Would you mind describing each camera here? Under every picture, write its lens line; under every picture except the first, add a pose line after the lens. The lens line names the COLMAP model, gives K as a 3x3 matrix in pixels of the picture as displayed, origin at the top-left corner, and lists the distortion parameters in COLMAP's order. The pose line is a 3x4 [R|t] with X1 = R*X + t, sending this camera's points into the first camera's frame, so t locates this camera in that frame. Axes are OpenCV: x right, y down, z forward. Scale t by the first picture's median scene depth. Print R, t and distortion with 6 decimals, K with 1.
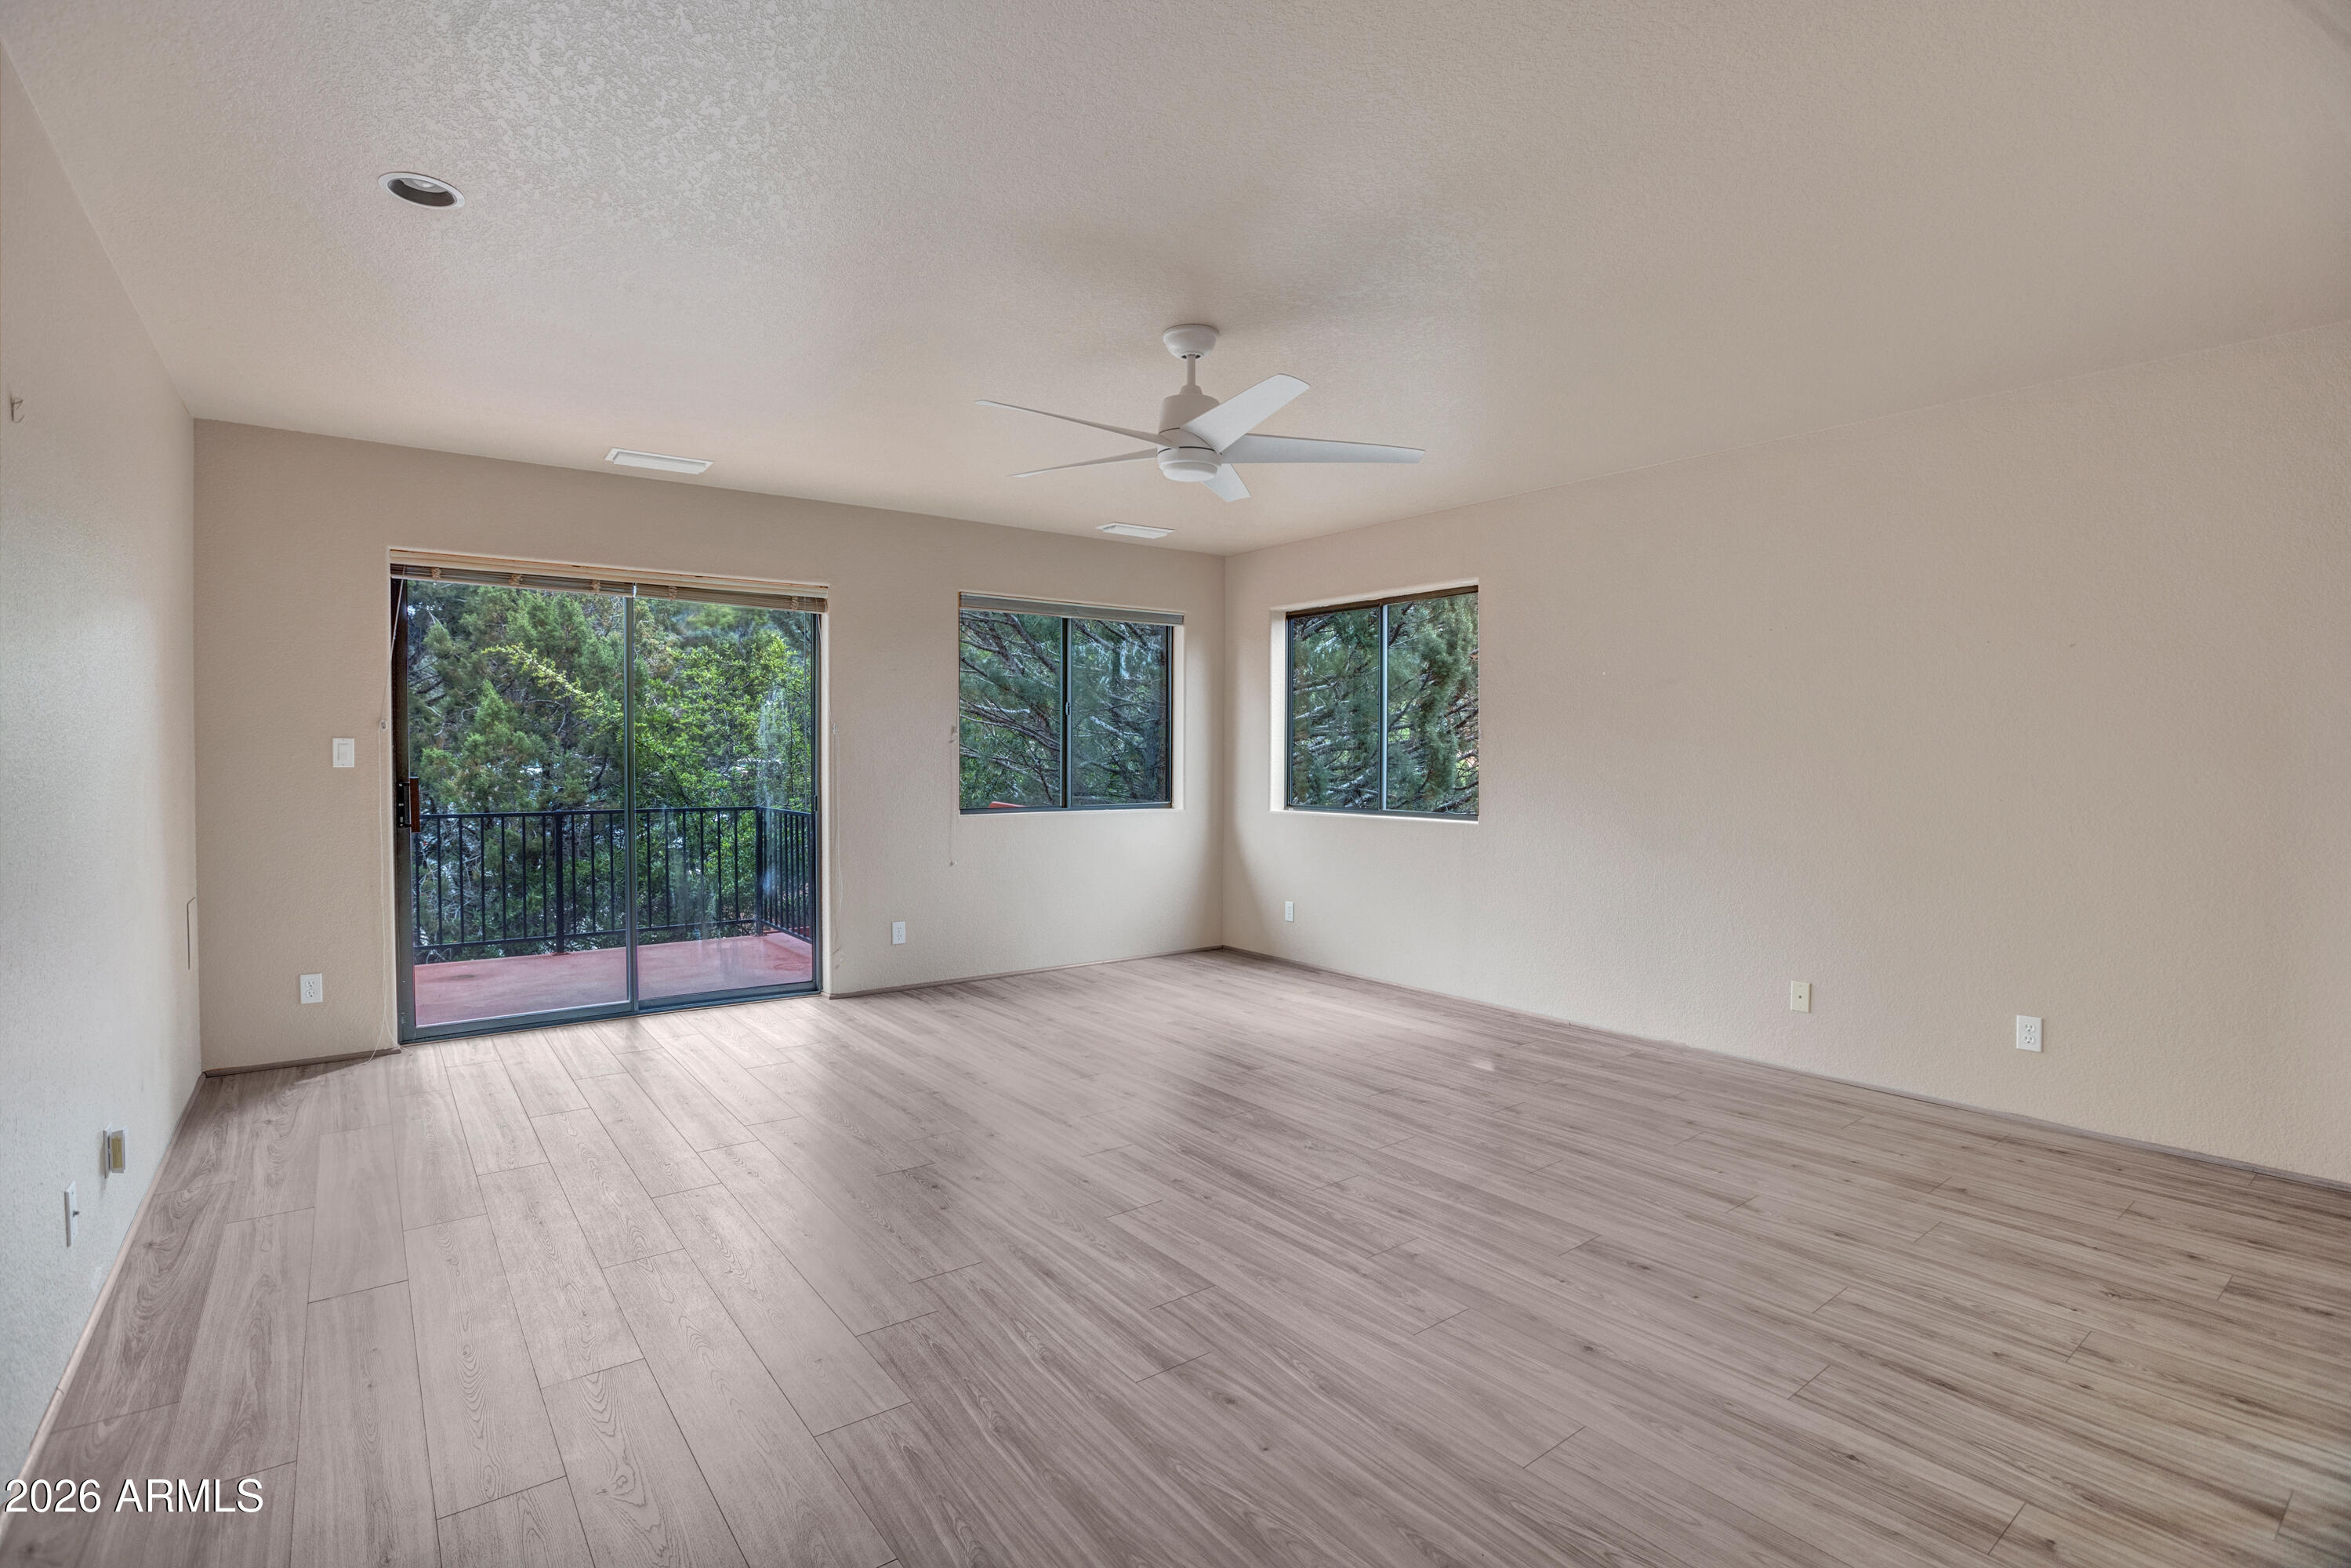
lens RADIAL K [[1117.6, 0, 1177.4], [0, 1117.6, 774.4], [0, 0, 1]] dist [-0.001705, 0.000291]
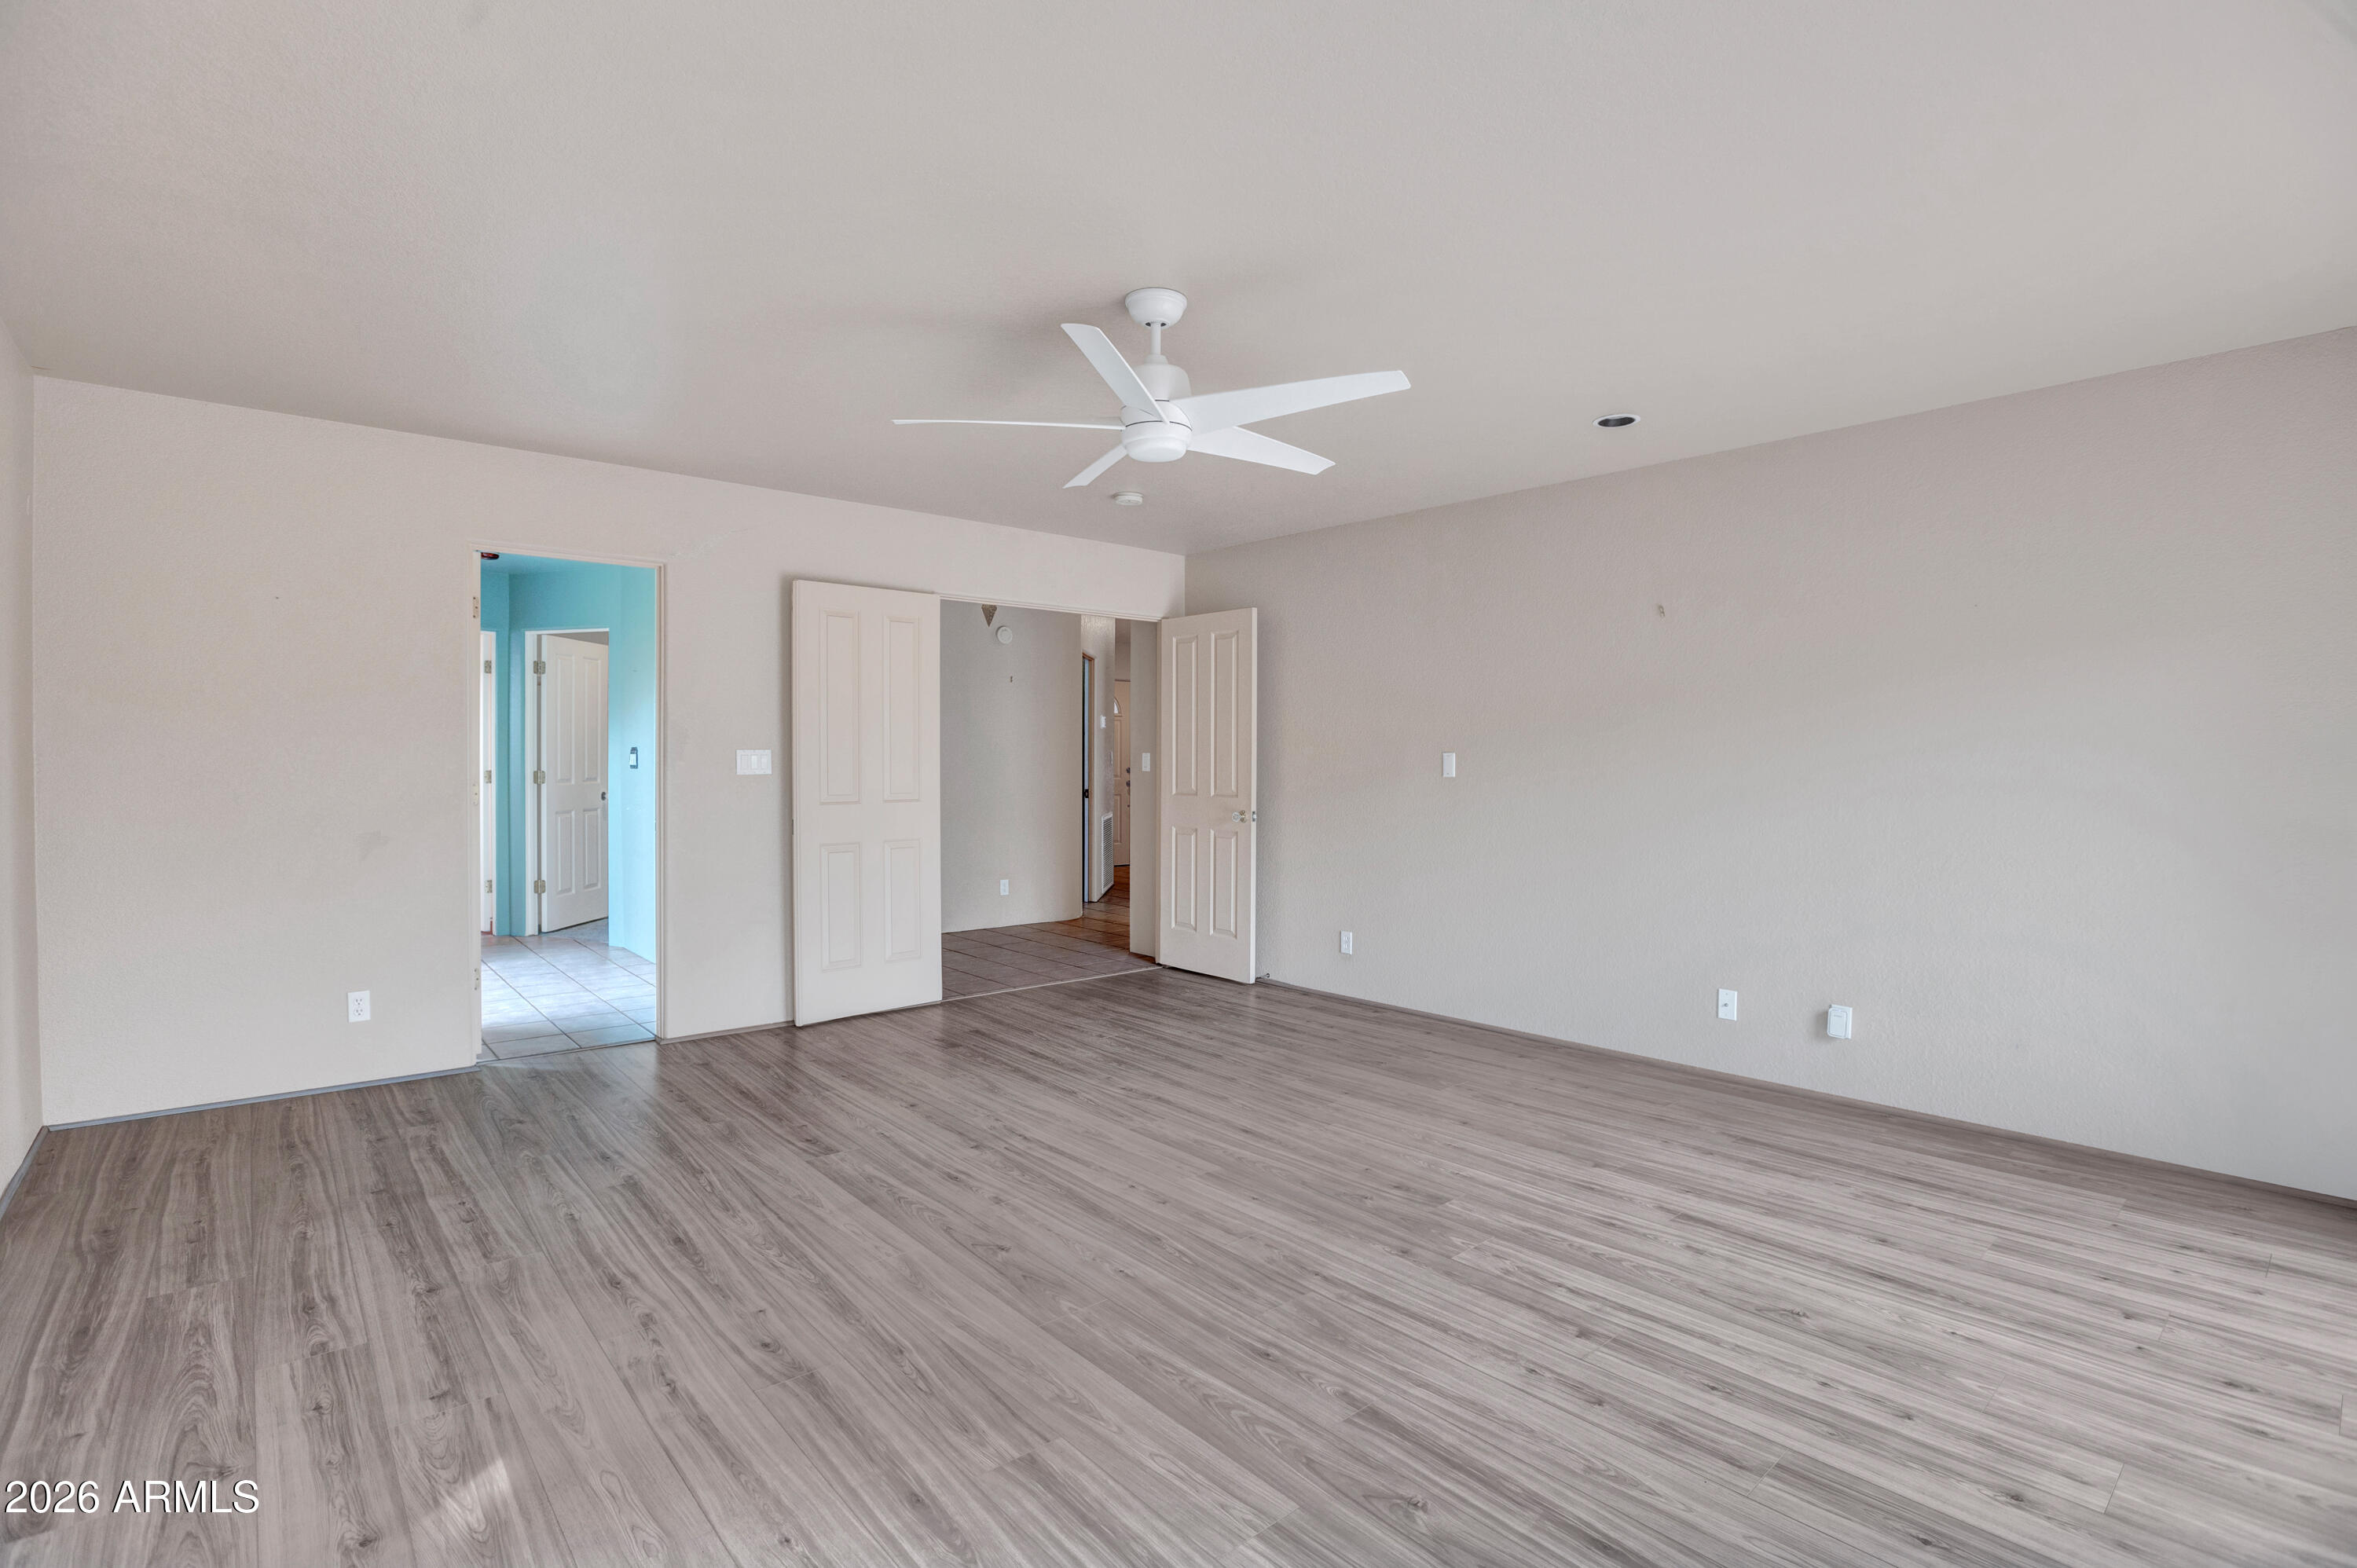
lens RADIAL K [[1120.4, 0, 1172.0], [0, 1120.4, 772.6], [0, 0, 1]] dist [-0.001705, 0.000291]
pose [[-0.998726, -0.006488, -0.050033, 0.043900], [-0.008276, 0.999332, 0.035595, -0.045284], [0.049768, 0.035964, -0.998113, 2.016324]]
